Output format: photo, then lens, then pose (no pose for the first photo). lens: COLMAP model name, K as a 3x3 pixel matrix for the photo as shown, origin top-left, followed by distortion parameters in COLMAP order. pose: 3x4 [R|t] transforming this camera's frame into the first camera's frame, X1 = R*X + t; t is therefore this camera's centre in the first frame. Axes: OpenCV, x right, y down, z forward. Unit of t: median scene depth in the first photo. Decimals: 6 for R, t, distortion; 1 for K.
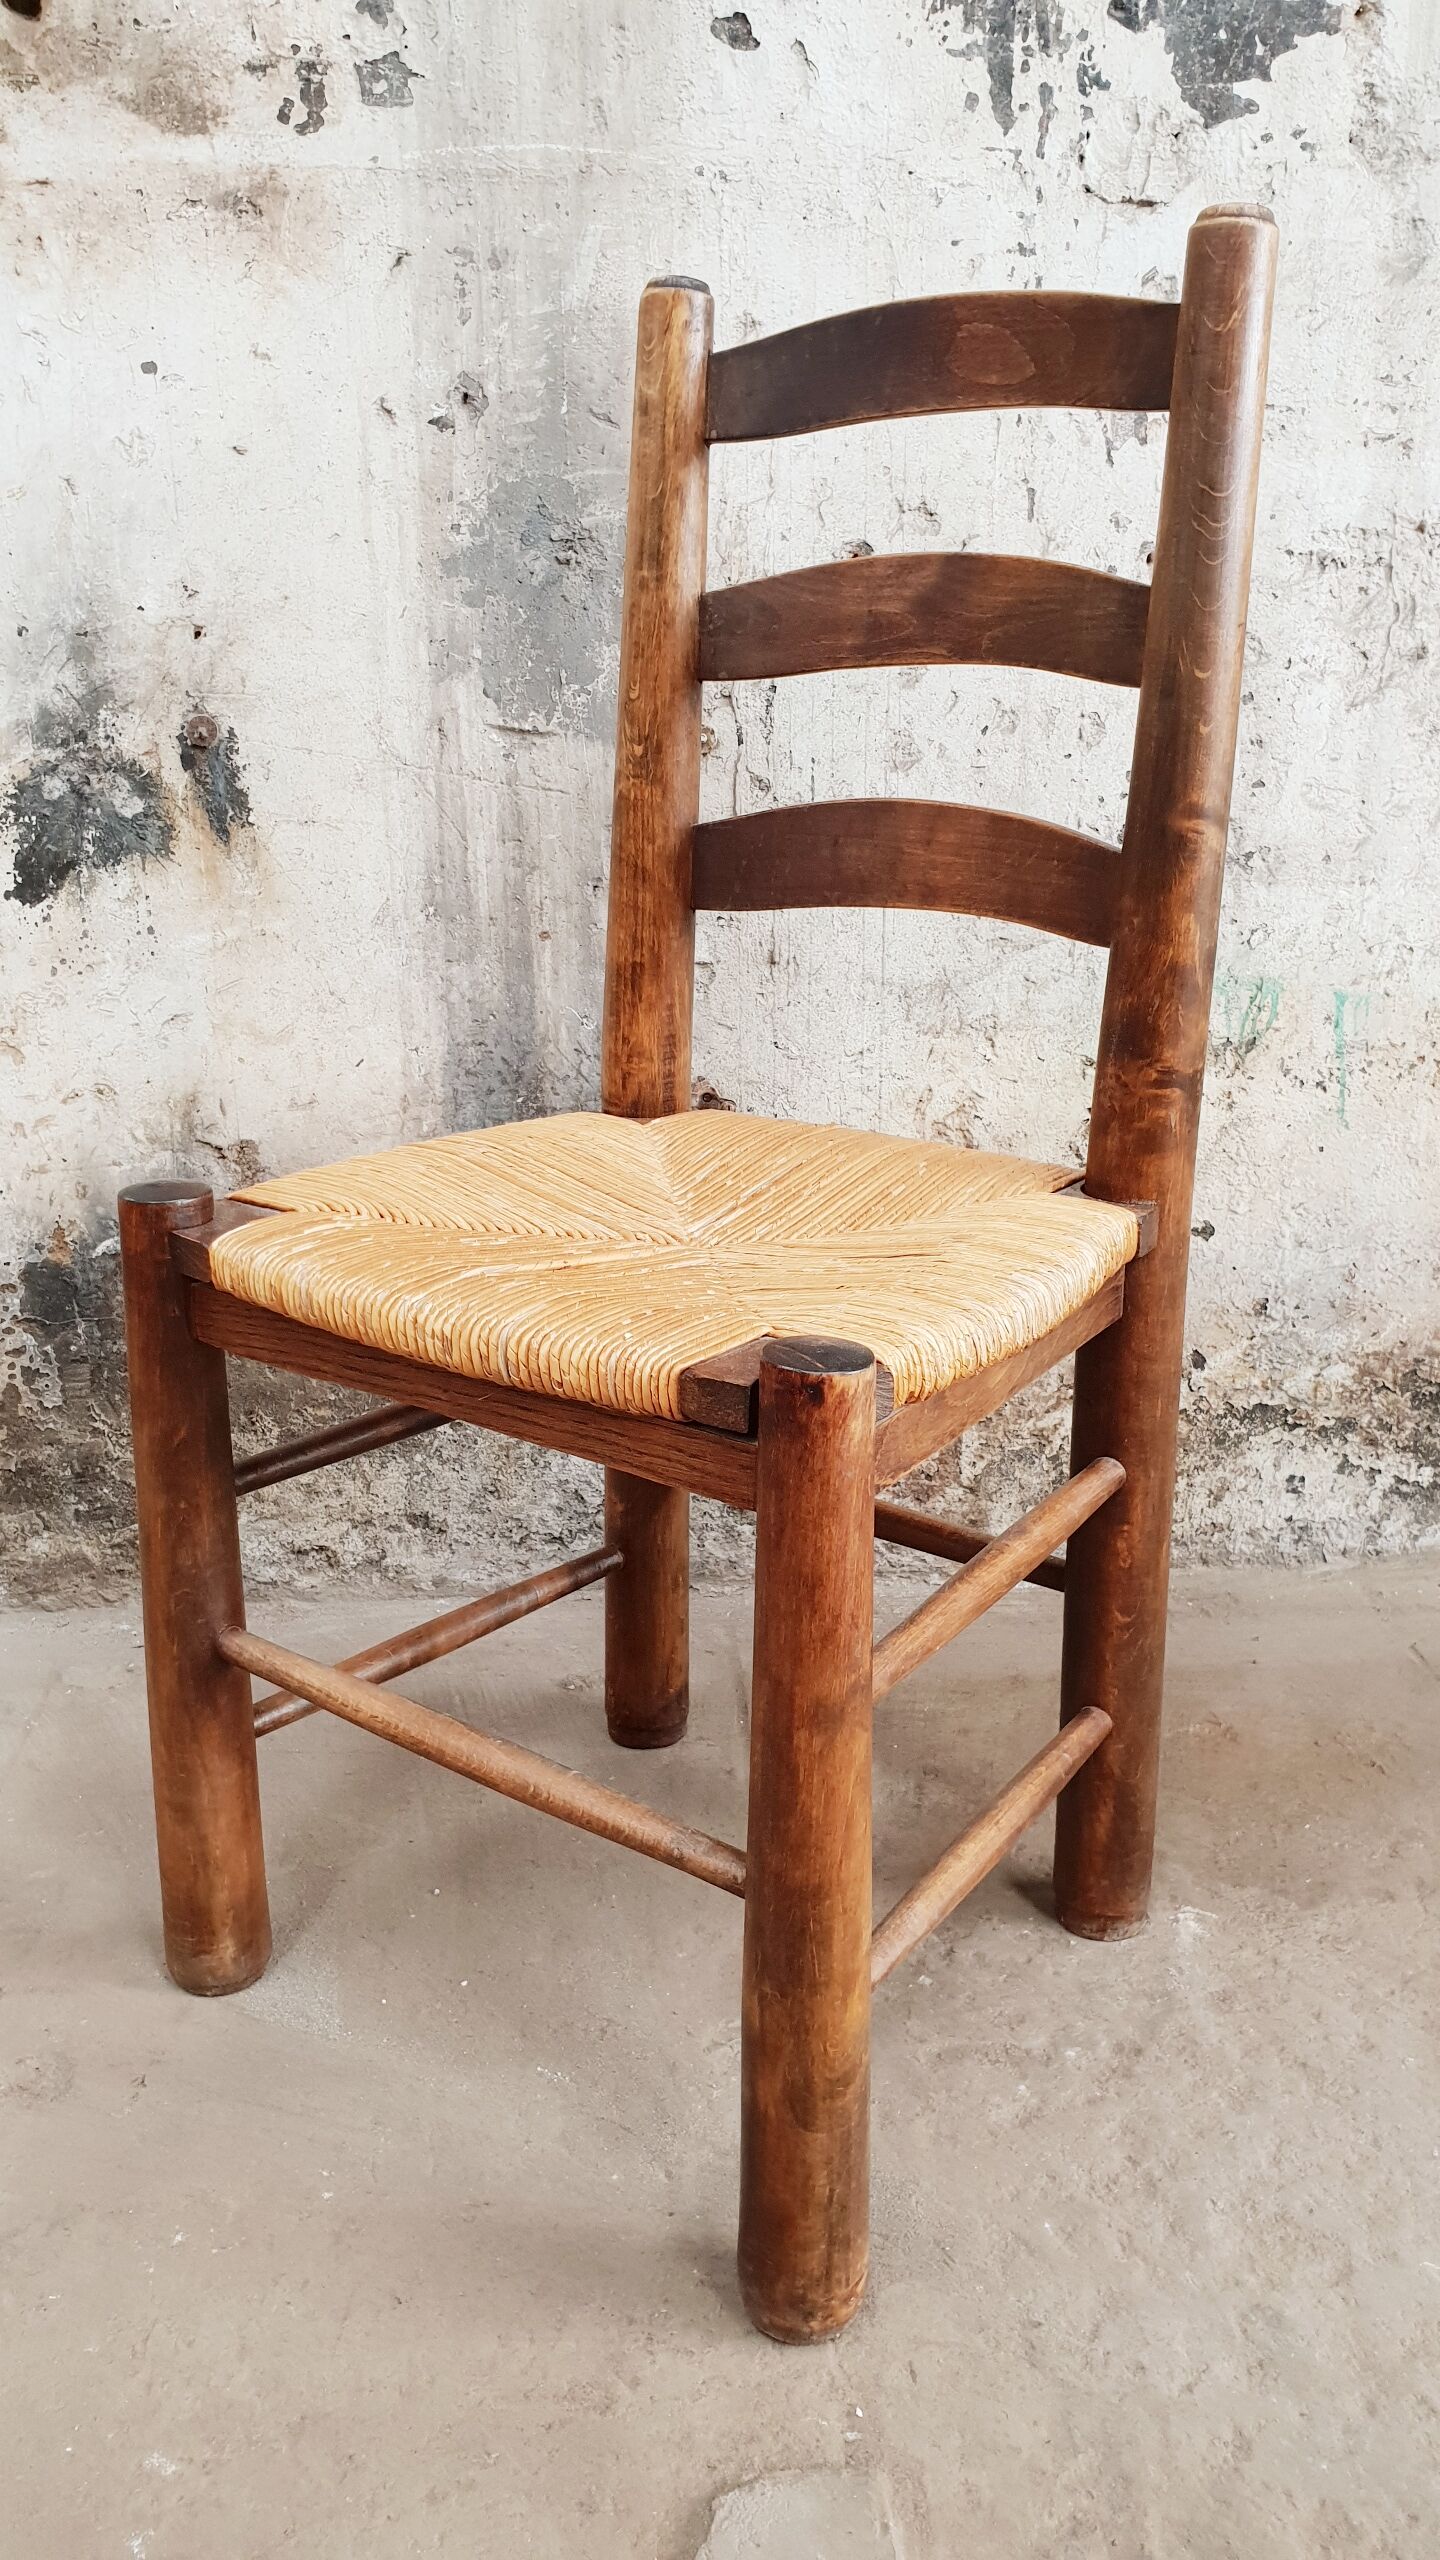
lens RADIAL K [[2005.7, 0, 738.6], [0, 2005.7, 1275.1], [0, 0, 1]] dist [0.011112, 0.007933]
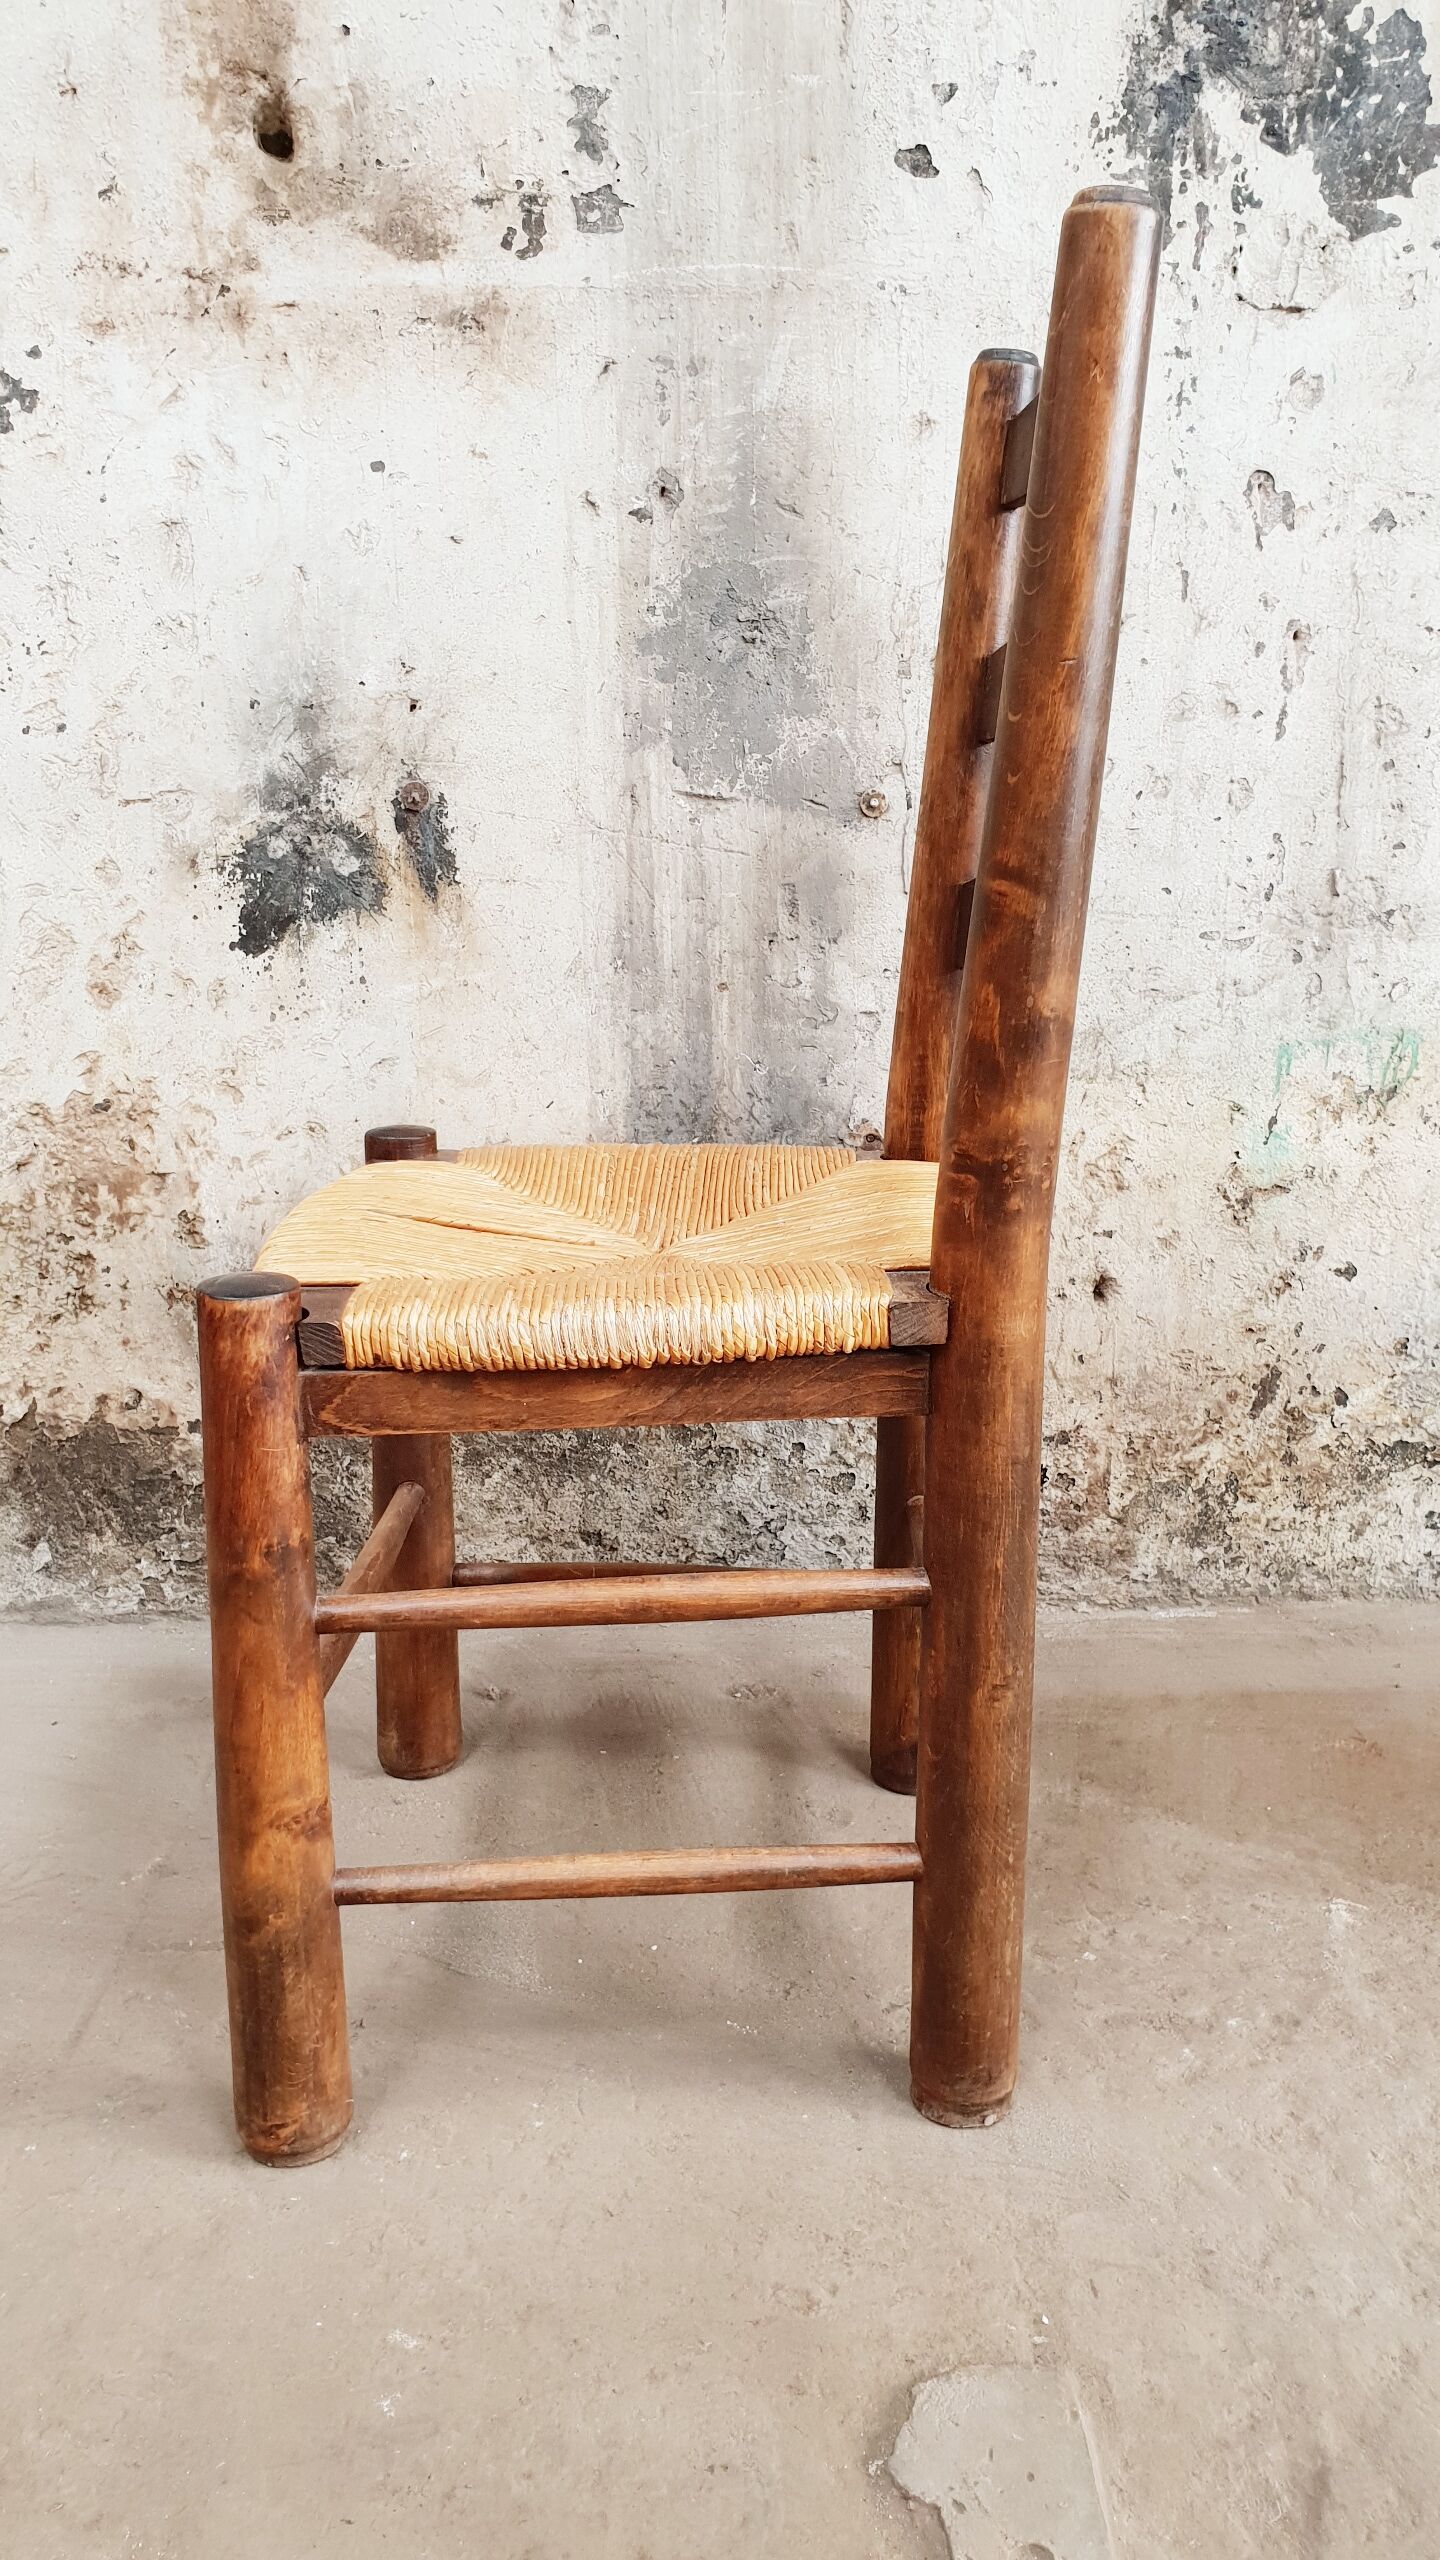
lens RADIAL K [[2005.7, 0, 749.4], [0, 2005.7, 1287.1], [0, 0, 1]] dist [0.011112, 0.007933]
pose [[0.998894, 0.009868, -0.045963, -0.033935], [-0.011949, 0.998906, -0.045213, 0.041940], [0.045466, 0.045712, 0.997919, -0.063805]]
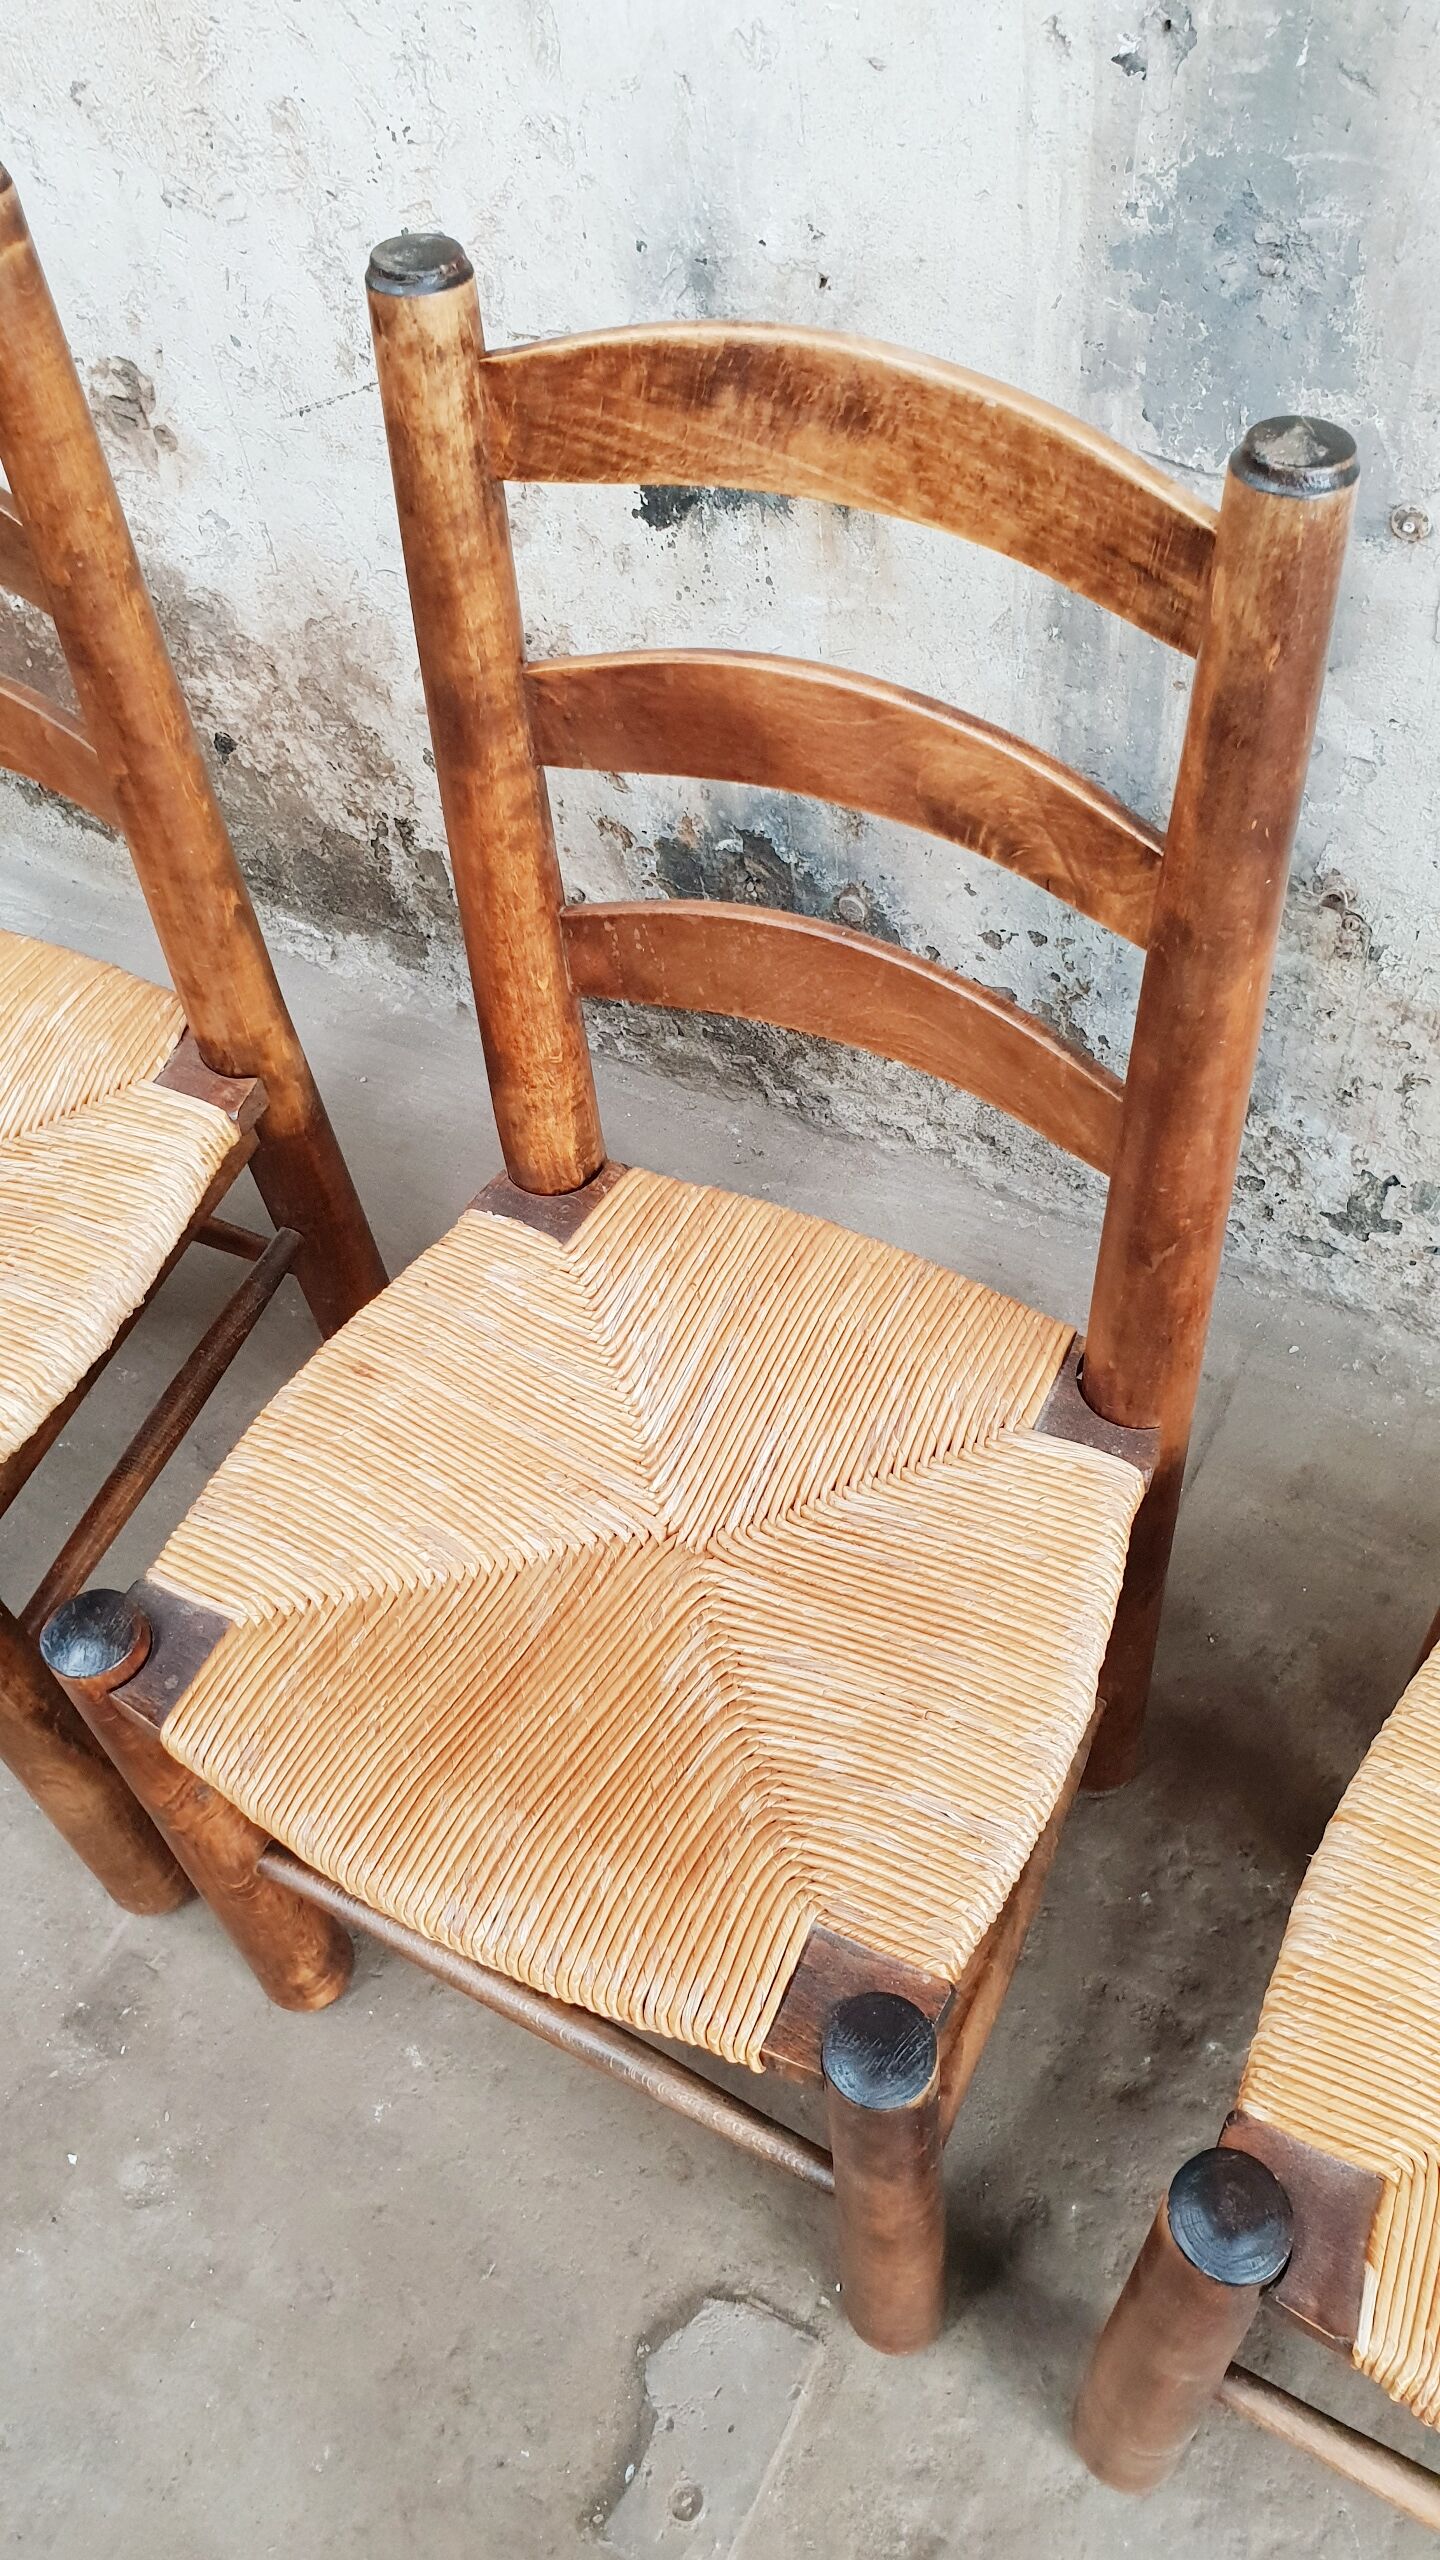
lens RADIAL K [[2005.7, 0, 763.7], [0, 2005.7, 1238.2], [0, 0, 1]] dist [0.011112, 0.007933]
pose [[0.847282, 0.375555, -0.375596, 0.162953], [-0.089069, 0.797594, 0.596582, -0.494859], [0.523623, -0.472019, 0.709237, 0.225301]]
